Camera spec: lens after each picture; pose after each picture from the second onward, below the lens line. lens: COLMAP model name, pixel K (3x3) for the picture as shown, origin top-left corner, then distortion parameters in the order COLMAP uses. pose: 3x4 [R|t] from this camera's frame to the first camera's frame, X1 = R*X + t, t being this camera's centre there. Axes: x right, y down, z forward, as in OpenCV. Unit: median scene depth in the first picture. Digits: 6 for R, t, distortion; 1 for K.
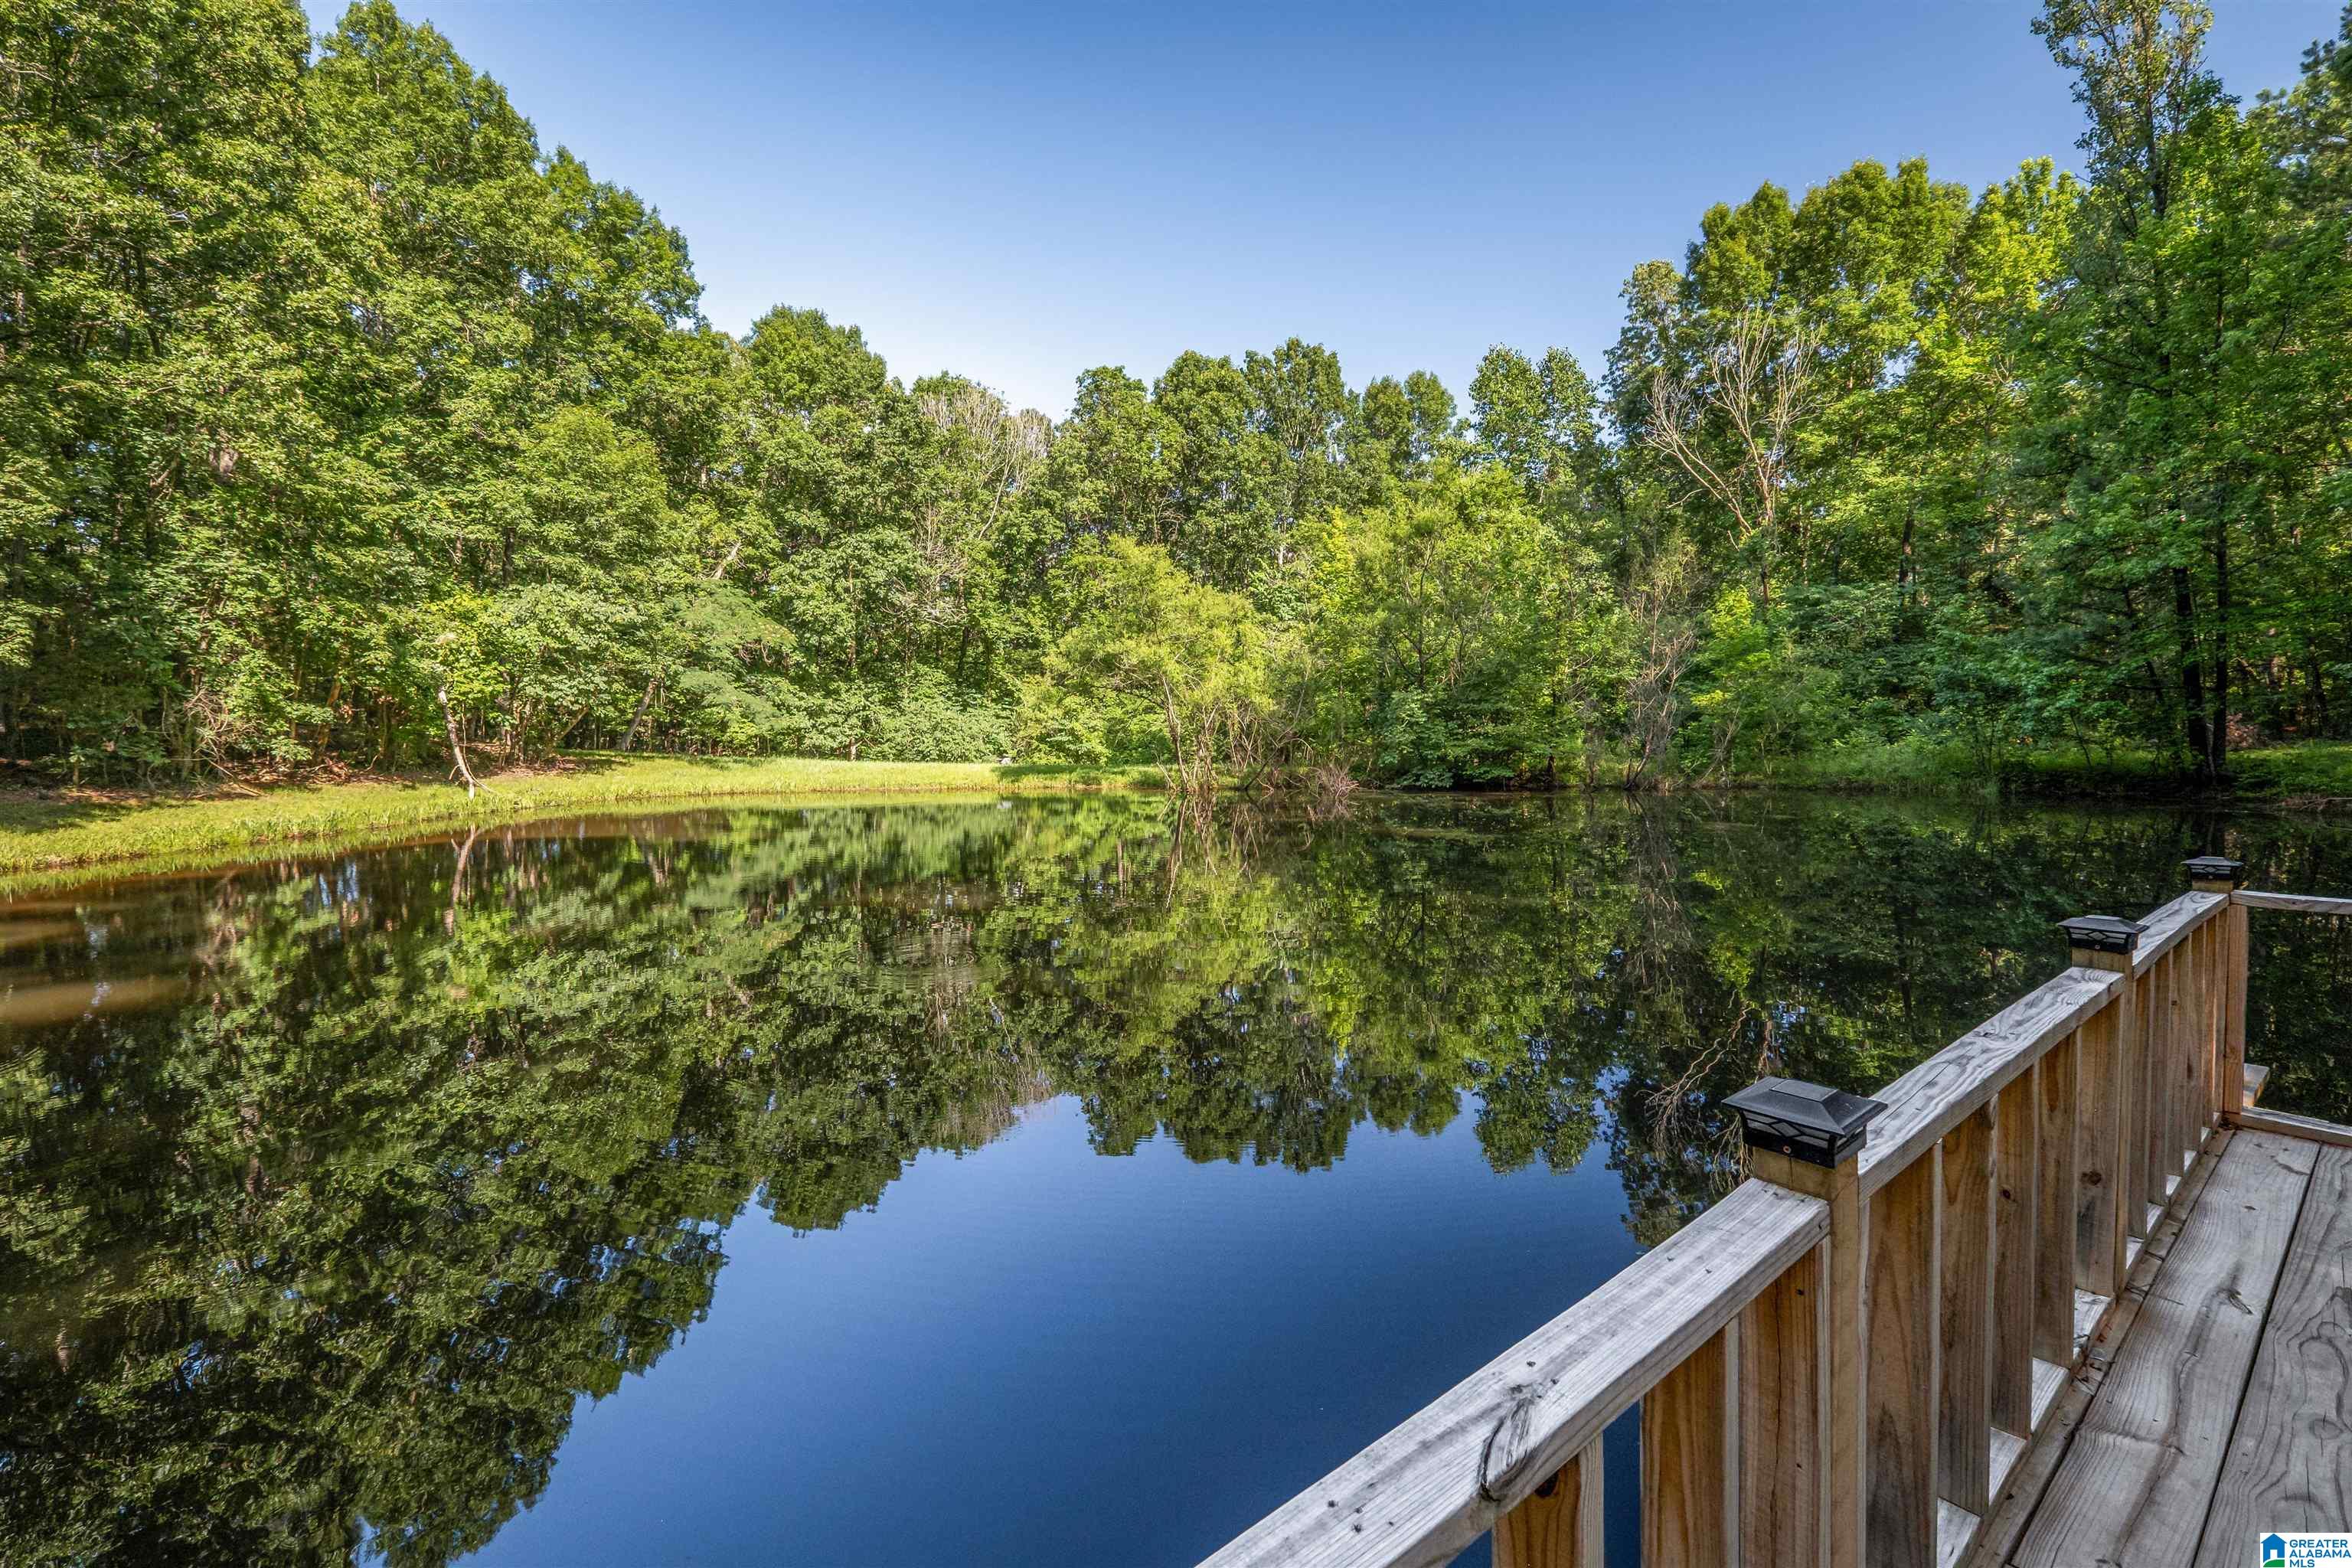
lens RADIAL K [[1032.1, 0, 1169.0], [0, 1032.1, 739.0], [0, 0, 1]] dist [0.012901, -0.014677]
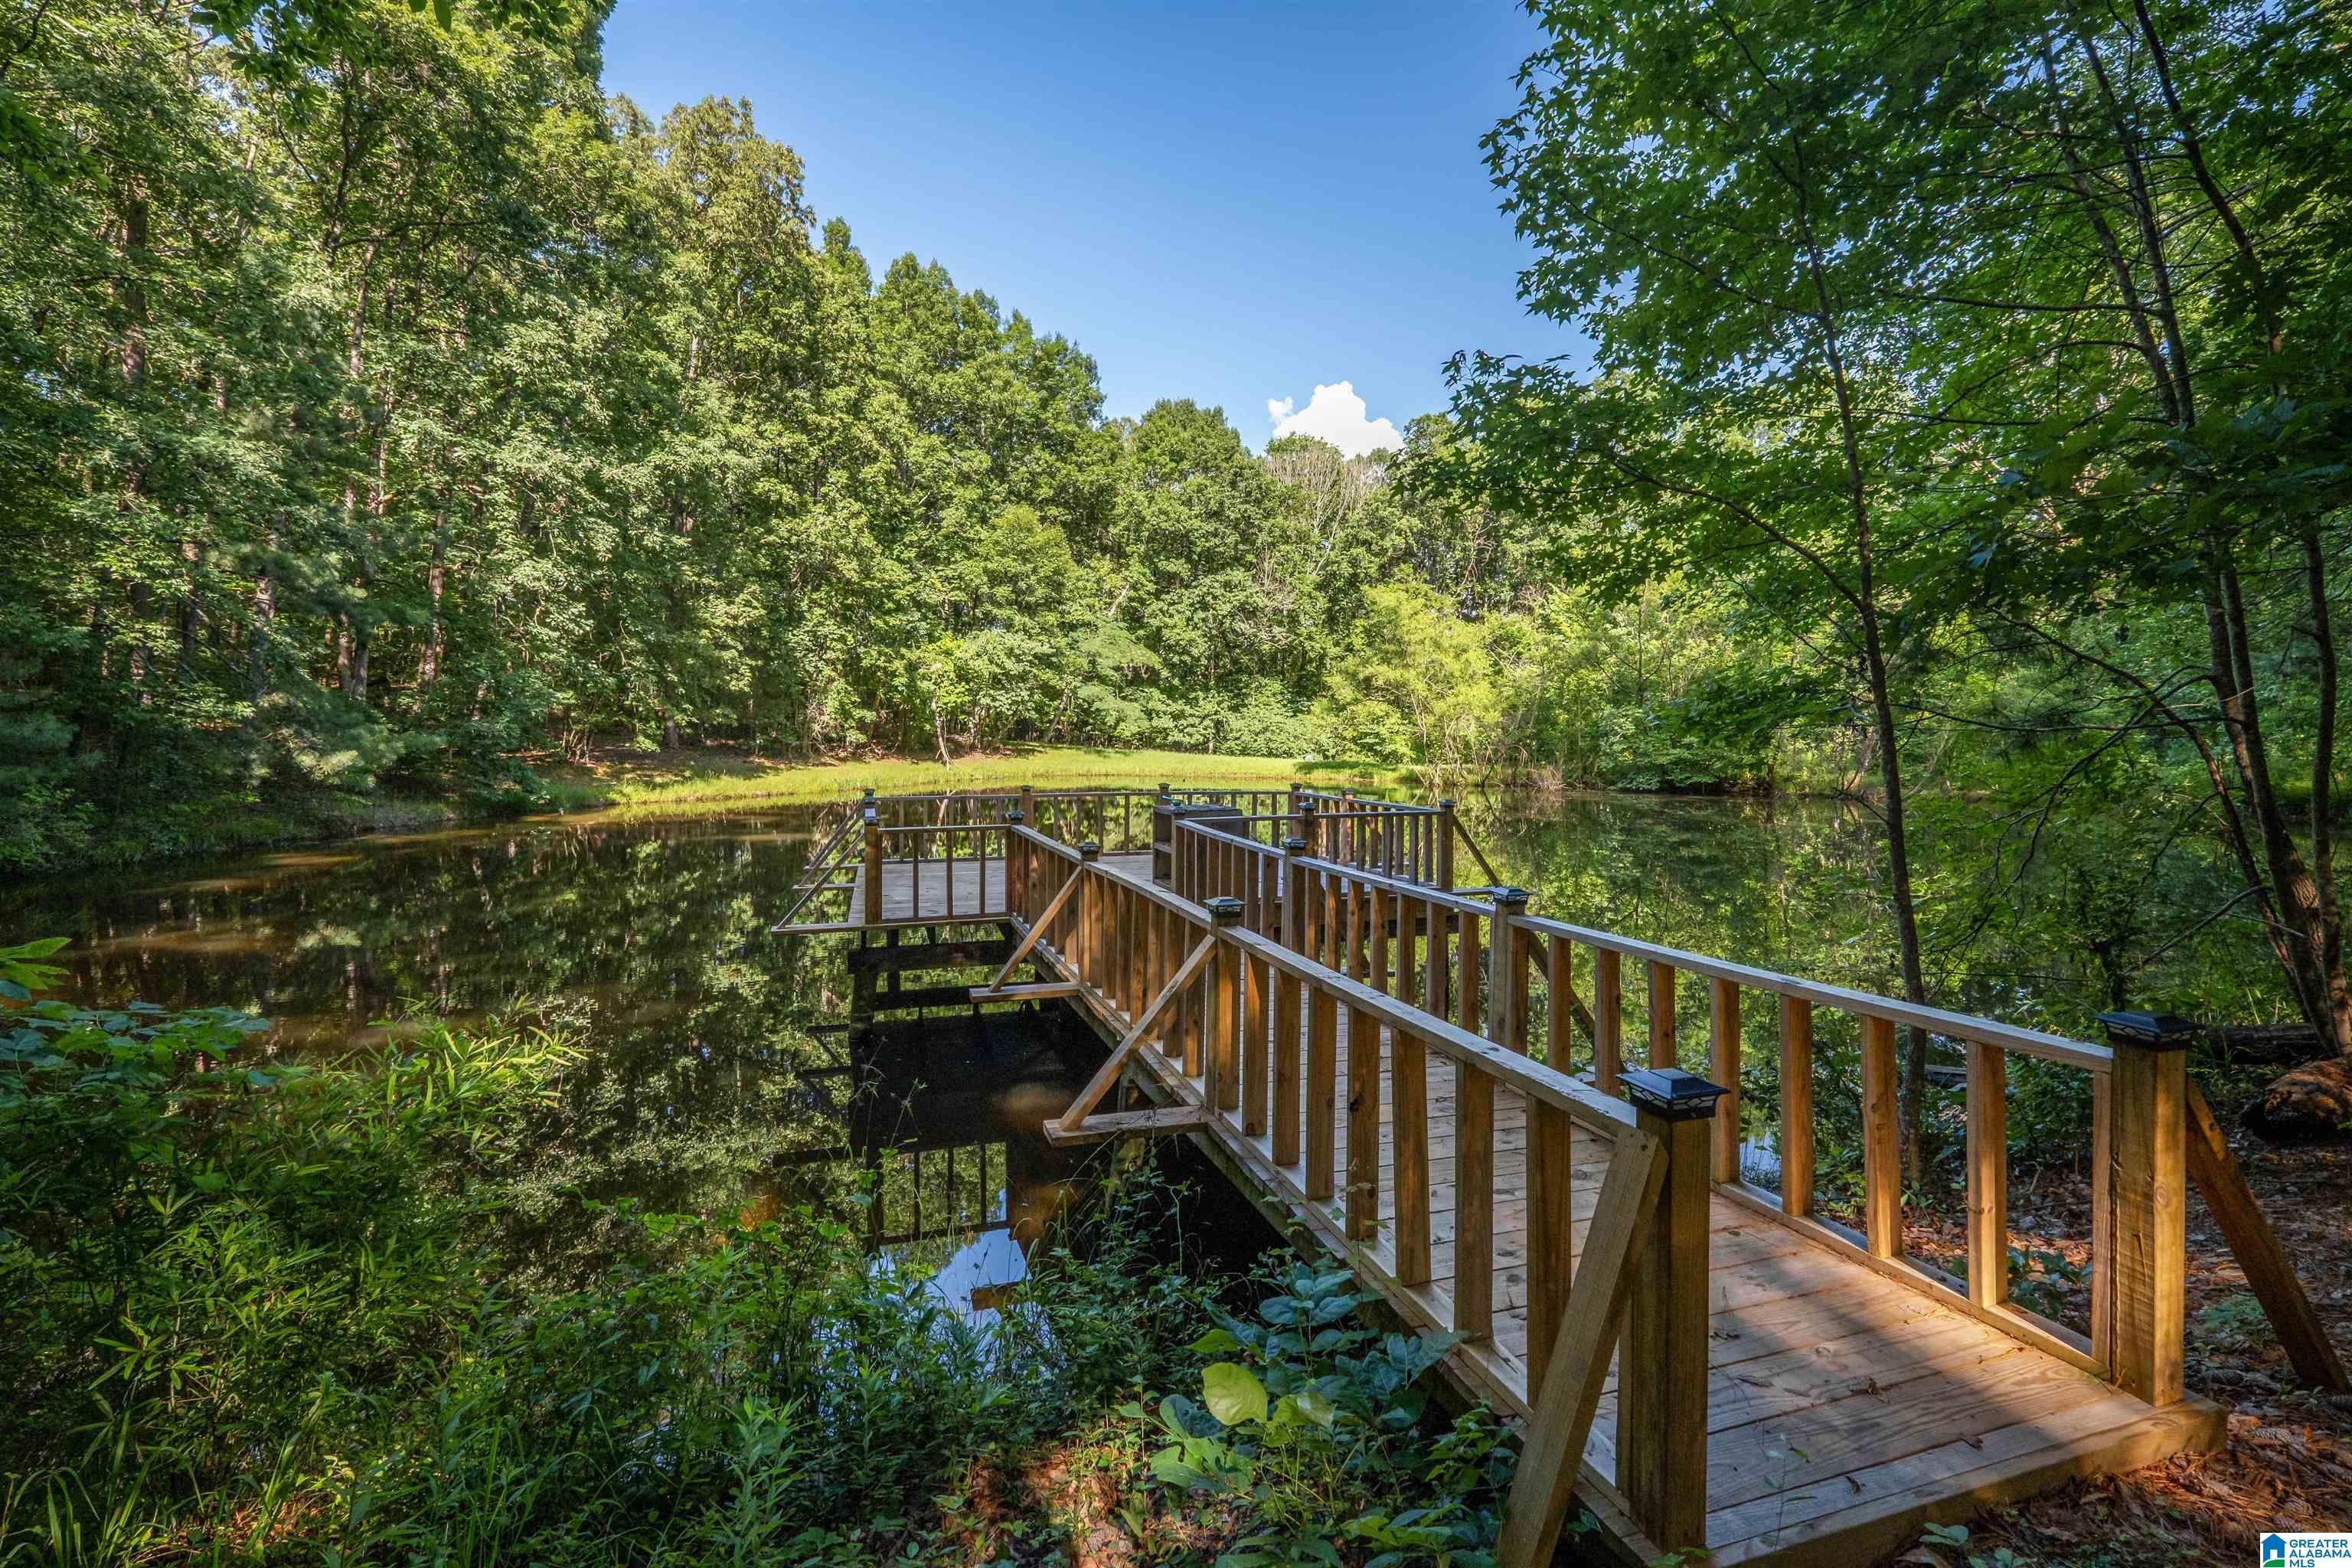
lens RADIAL K [[1066.1, 0, 1172.9], [0, 1066.1, 719.9], [0, 0, 1]] dist [-0.000447, -0.000014]
pose [[0.921648, 0.014187, -0.387767, 0.204762], [-0.020530, 0.999715, -0.012220, -0.005759], [0.387483, 0.019223, 0.921677, -0.274618]]
